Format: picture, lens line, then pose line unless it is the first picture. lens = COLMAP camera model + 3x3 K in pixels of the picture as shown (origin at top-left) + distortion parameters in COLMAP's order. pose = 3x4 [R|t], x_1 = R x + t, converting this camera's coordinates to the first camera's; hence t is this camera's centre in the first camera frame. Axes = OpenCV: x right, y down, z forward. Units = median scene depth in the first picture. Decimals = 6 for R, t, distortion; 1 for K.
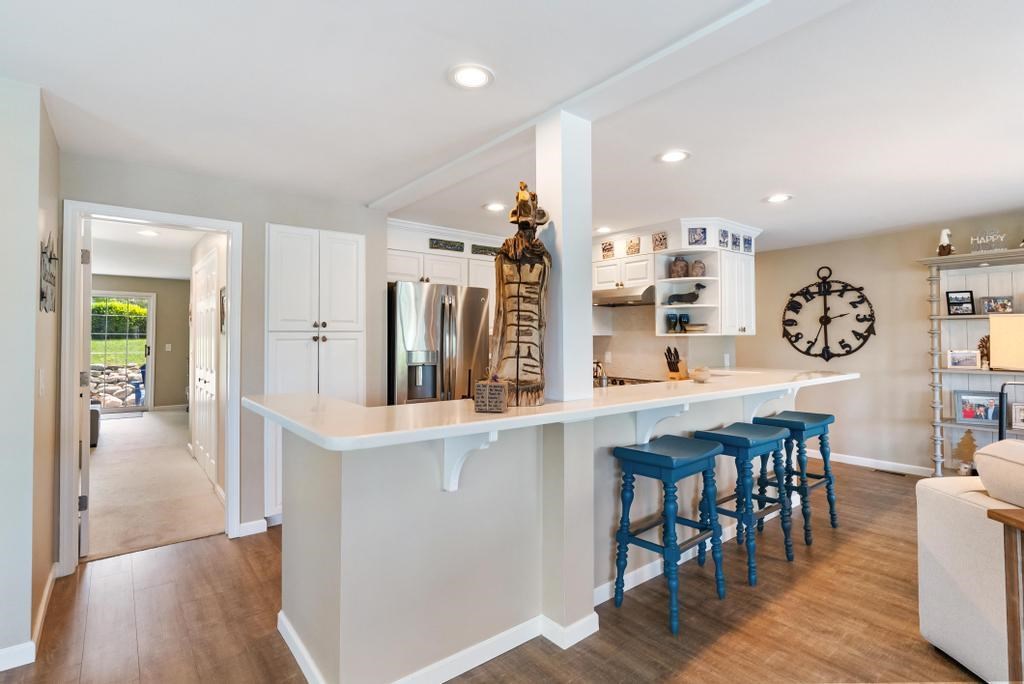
lens RADIAL K [[497.1, 0, 515.1], [0, 497.1, 337.0], [0, 0, 1]] dist [0.001376, 0.000818]
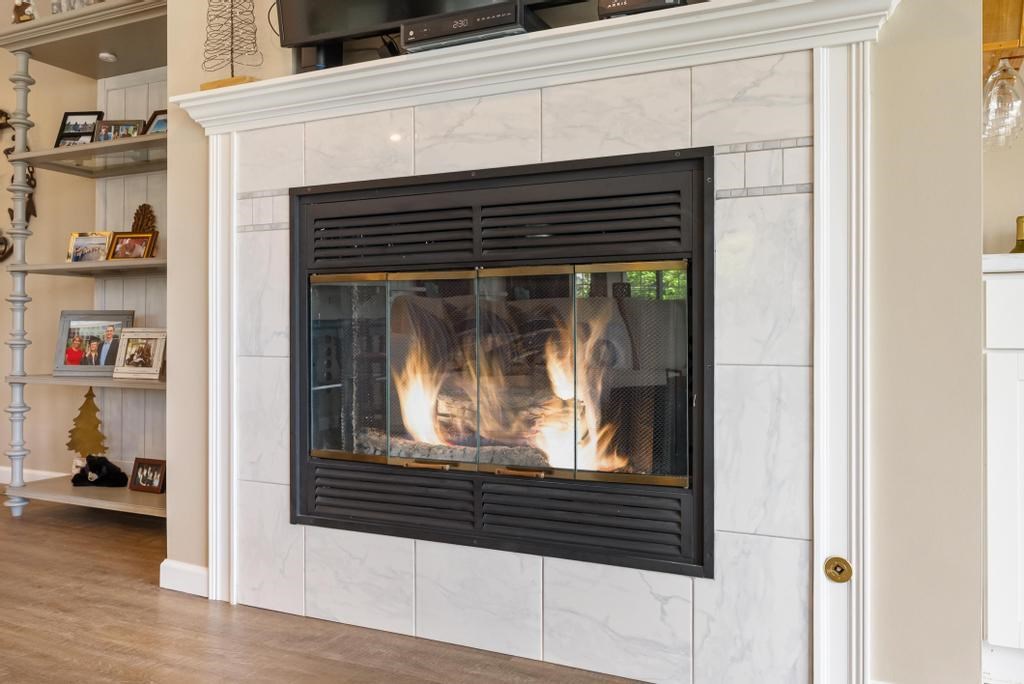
lens RADIAL K [[823.2, 0, 507.9], [0, 823.2, 339.3], [0, 0, 1]] dist [-0.002321, -0.001800]
pose [[0.907144, 0.002363, 0.420815, 0.909618], [-0.006223, 0.999950, 0.007801, 0.122044], [-0.420775, -0.009696, 0.907113, 0.077602]]
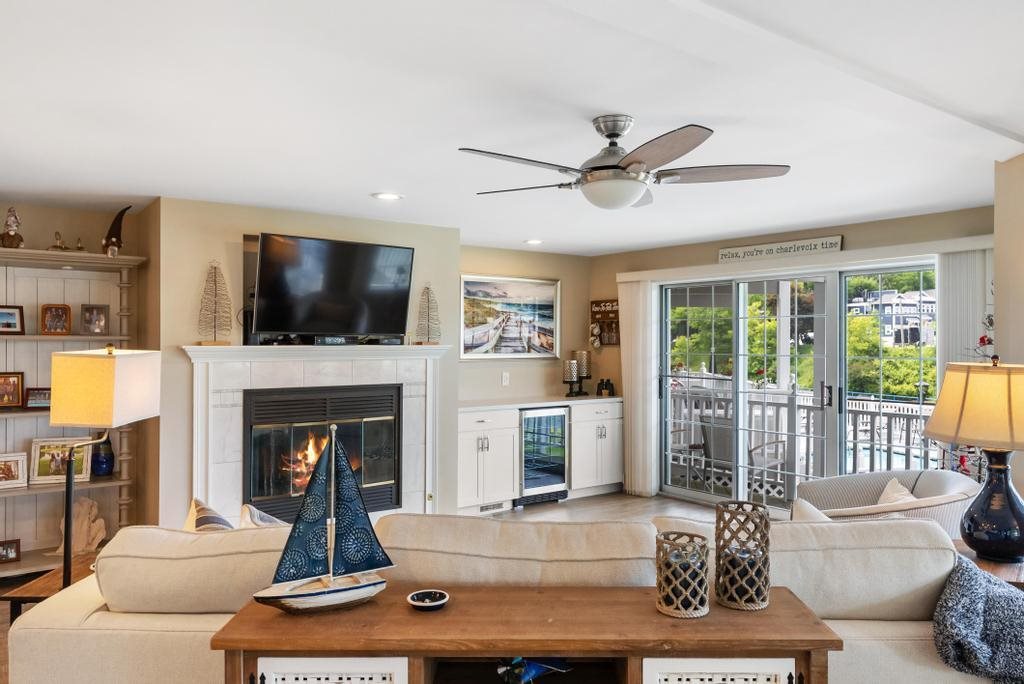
lens RADIAL K [[743.2, 0, 514.1], [0, 743.2, 340.9], [0, 0, 1]] dist [0.005558, -0.001131]
pose [[0.033197, 0.001632, 0.999447, -0.057217], [-0.005850, 0.999982, -0.001438, -0.036480], [-0.999432, -0.005799, 0.033206, 0.167927]]
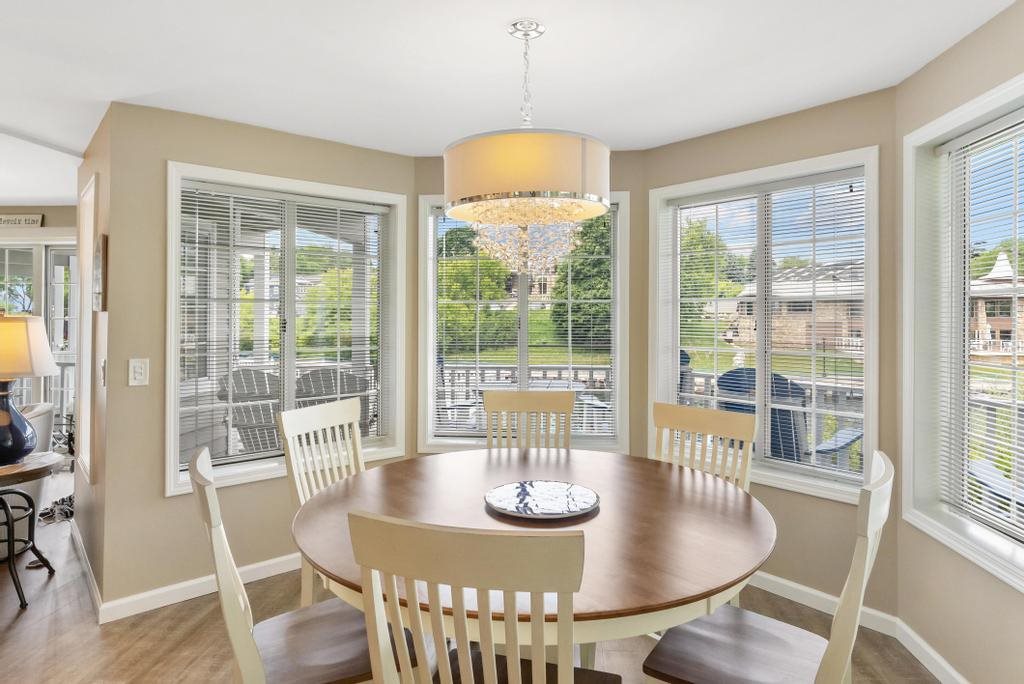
lens RADIAL K [[598.5, 0, 515.4], [0, 598.5, 312.0], [0, 0, 1]] dist [0.000120, -0.000263]
pose [[-0.716736, 0.001795, 0.697342, -0.283293], [-0.006510, 0.999936, -0.009264, -0.021080], [-0.697314, -0.011180, -0.716678, -0.145166]]
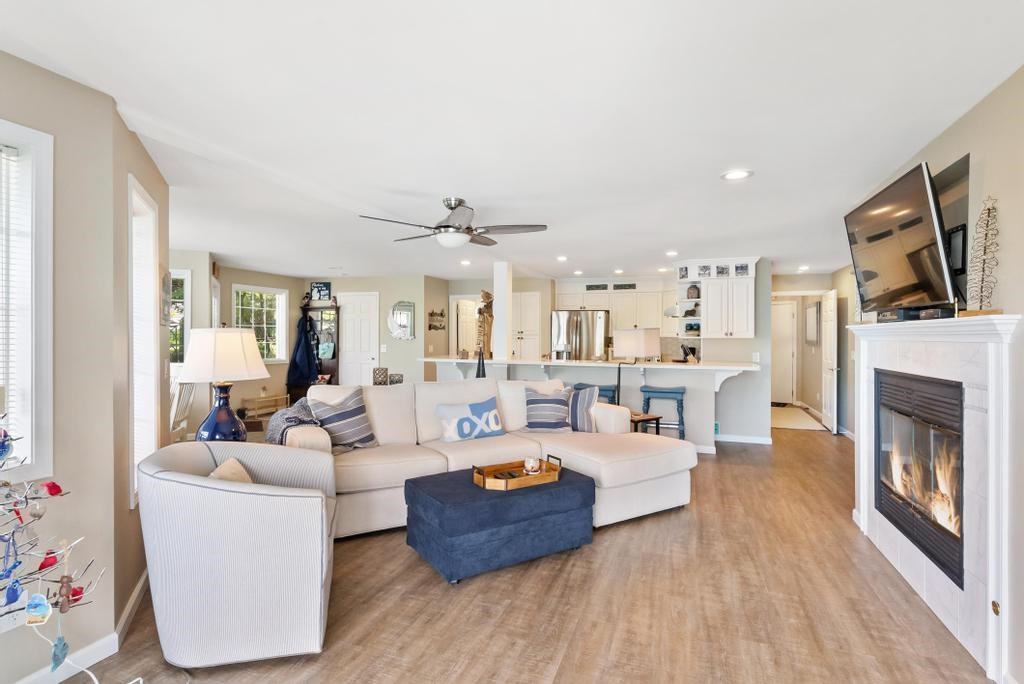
lens RADIAL K [[507.1, 0, 512.0], [0, 507.1, 342.0], [0, 0, 1]] dist [-0.000311, -0.000116]
pose [[0.522115, 0.014240, -0.852756, 1.355179], [-0.001573, 0.999875, 0.015734, -0.013857], [0.852874, -0.006873, 0.522072, -0.249082]]
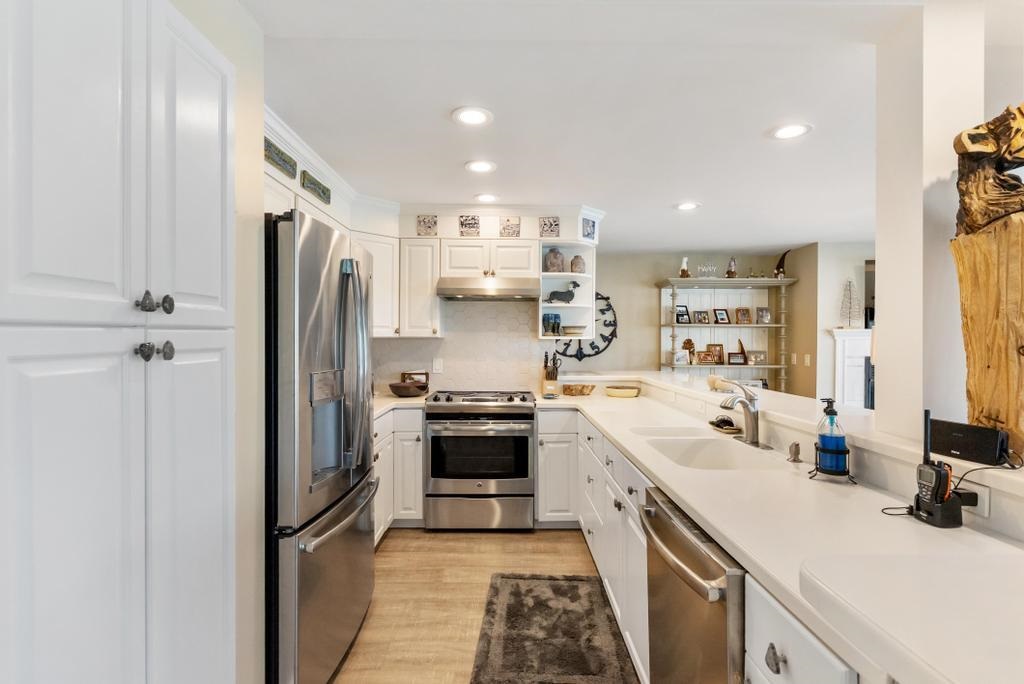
lens RADIAL K [[491.0, 0, 513.4], [0, 491.0, 339.2], [0, 0, 1]] dist [0.004535, 0.000246]
pose [[0.617594, 0.000878, 0.786497, -0.399402], [-0.007018, 0.999966, 0.004394, -0.005122], [-0.786466, -0.008233, 0.617579, 0.530231]]
